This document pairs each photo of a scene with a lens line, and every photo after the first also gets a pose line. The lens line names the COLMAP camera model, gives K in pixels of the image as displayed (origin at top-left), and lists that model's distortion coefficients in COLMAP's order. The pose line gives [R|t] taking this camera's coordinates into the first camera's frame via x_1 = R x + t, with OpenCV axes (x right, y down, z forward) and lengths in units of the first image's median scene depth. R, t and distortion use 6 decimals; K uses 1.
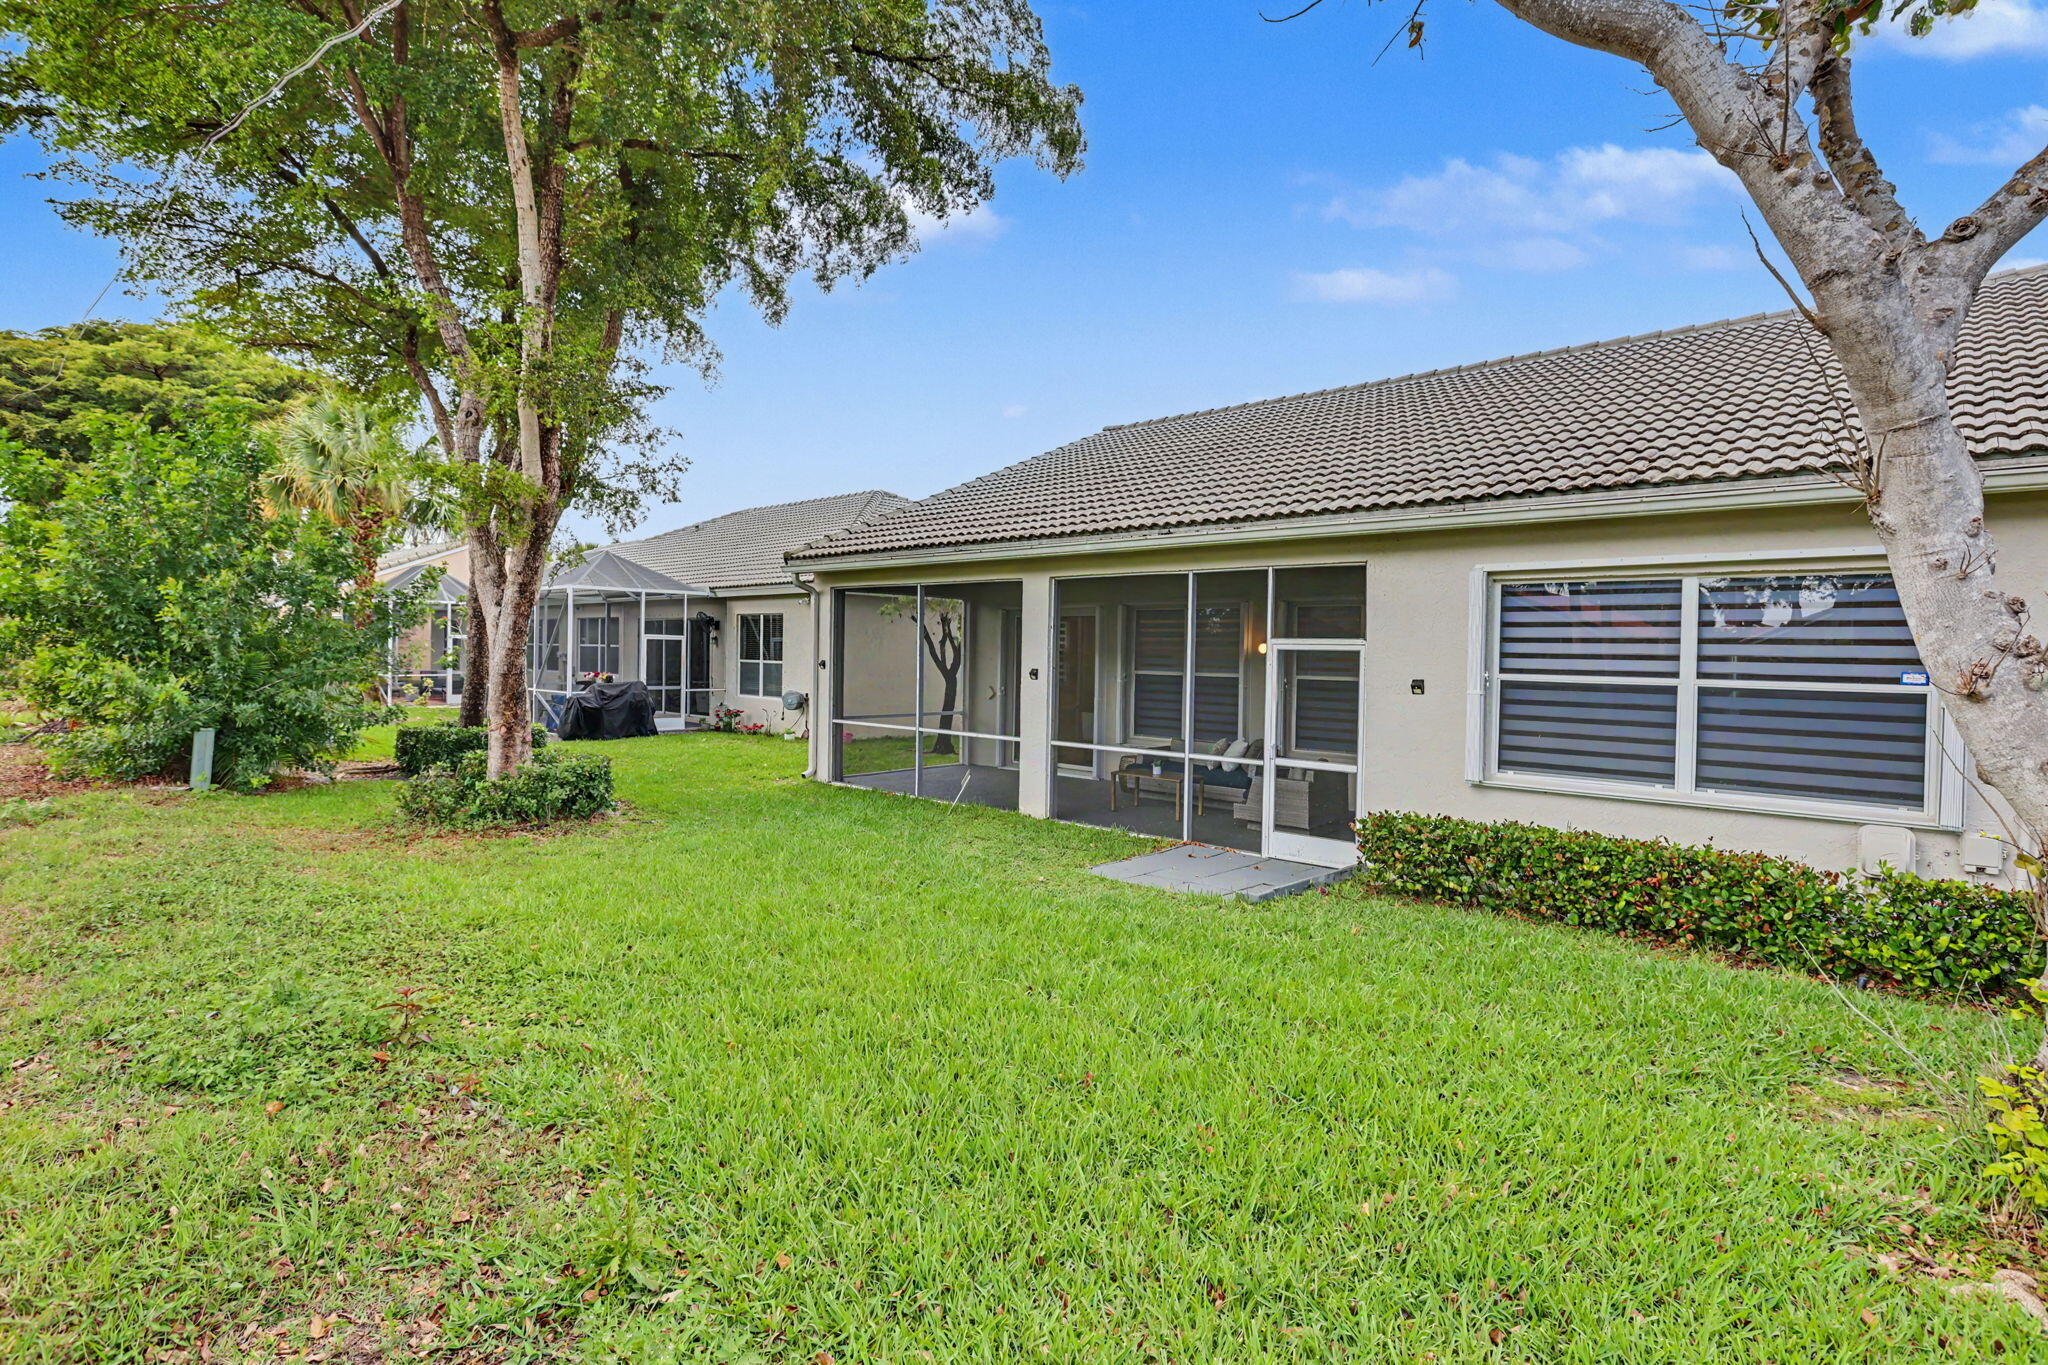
lens RADIAL K [[991.8, 0, 1011.3], [0, 991.8, 669.2], [0, 0, 1]] dist [-0.005370, 0.000074]
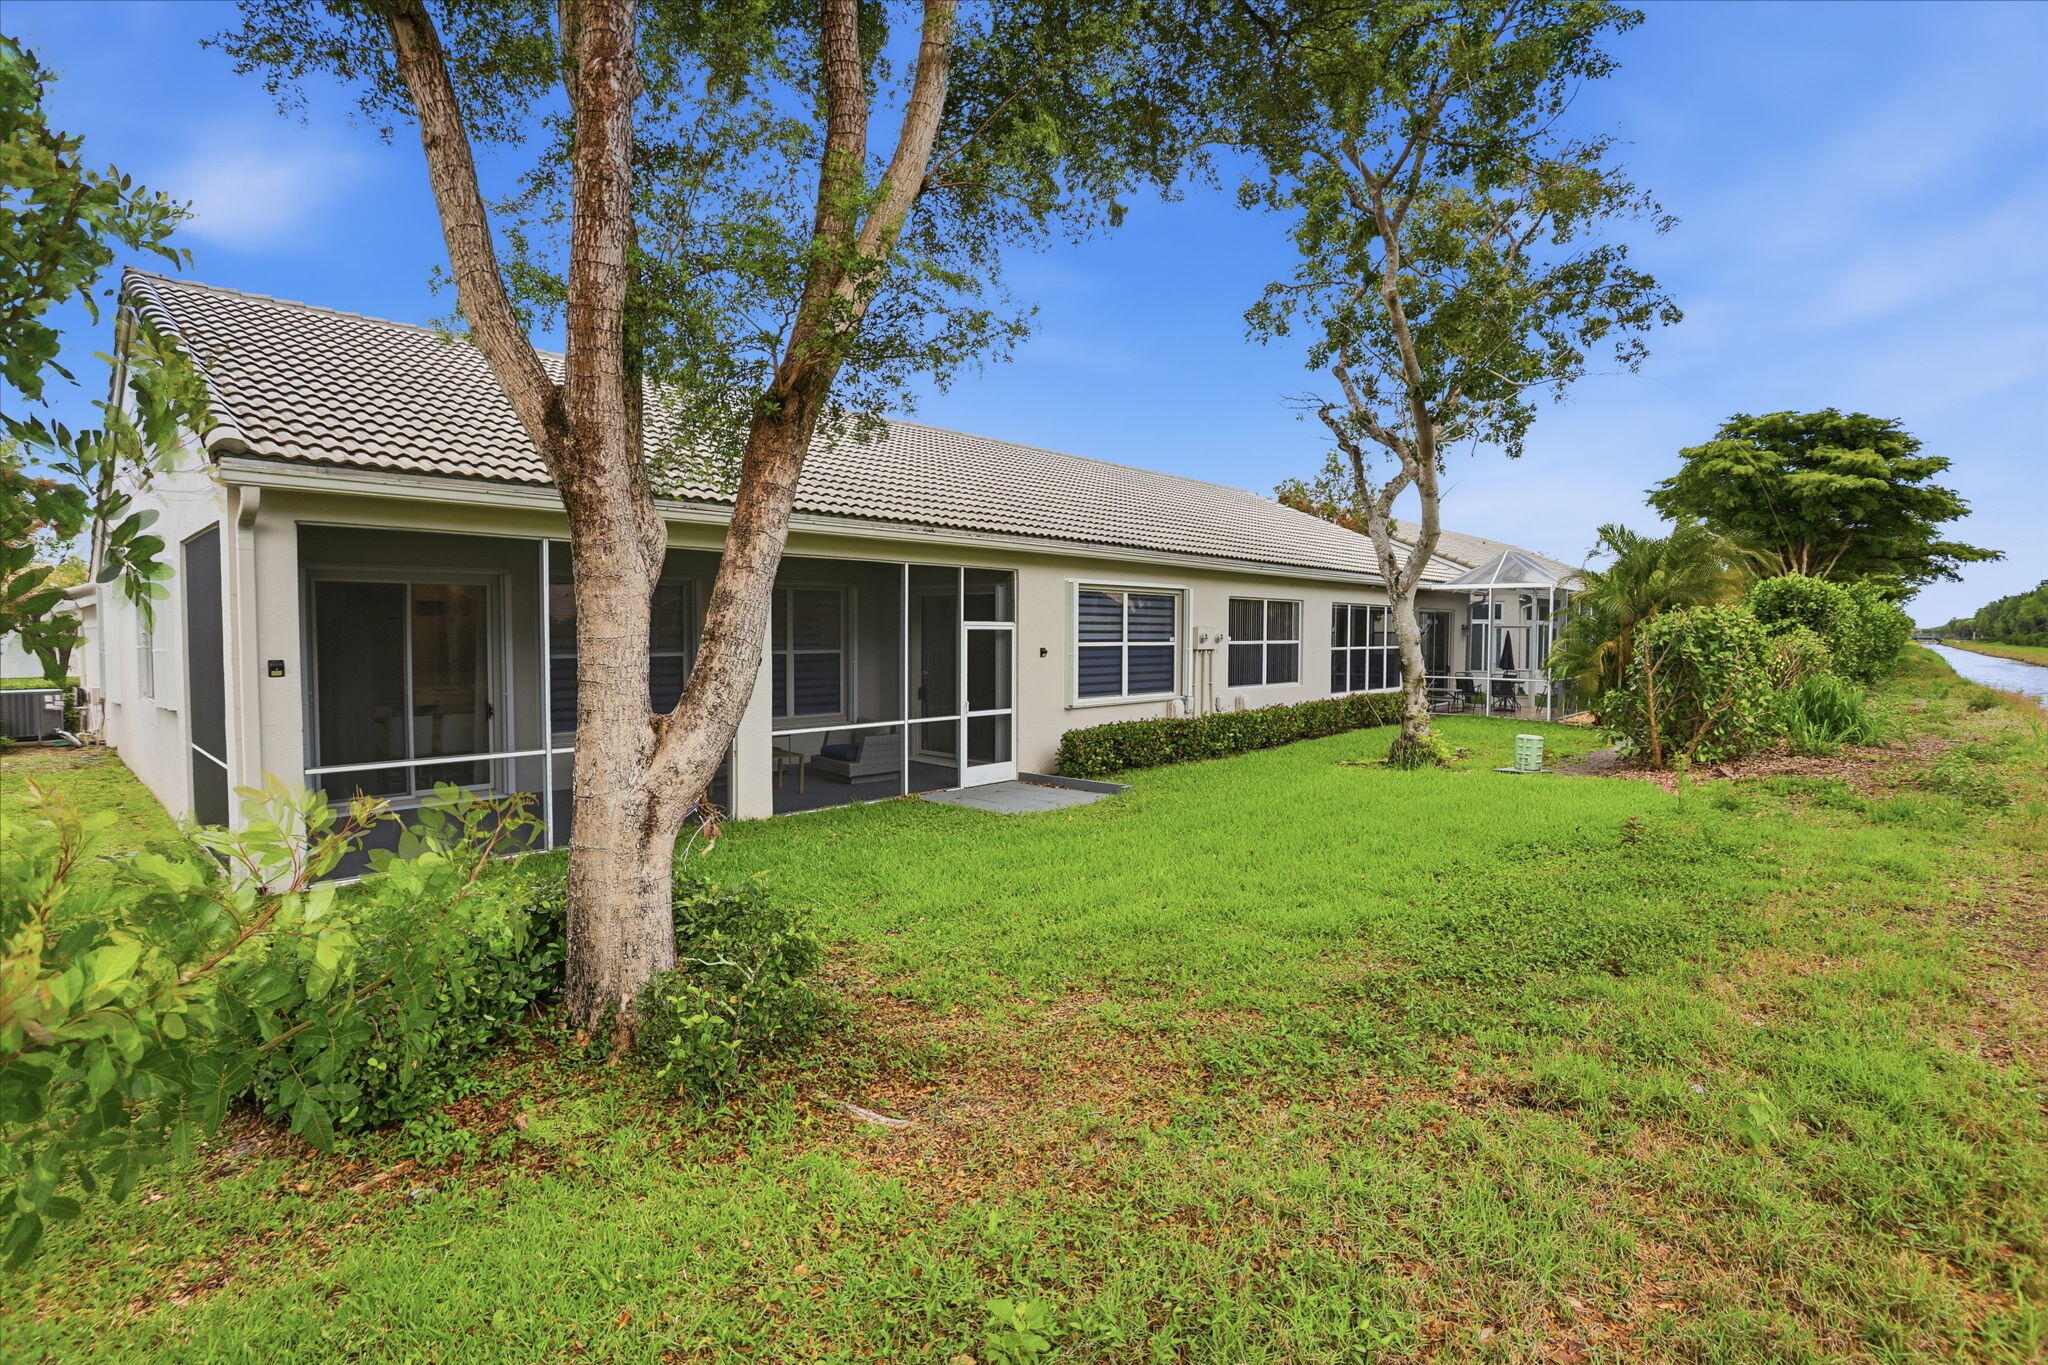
lens RADIAL K [[977.5, 0, 1006.3], [0, 977.5, 663.6], [0, 0, 1]] dist [-0.001779, 0.000221]
pose [[0.019369, -0.041777, 0.998939, -1.107228], [0.023086, 0.998879, 0.041327, -0.029023], [-0.999546, 0.022261, 0.020312, 0.984378]]
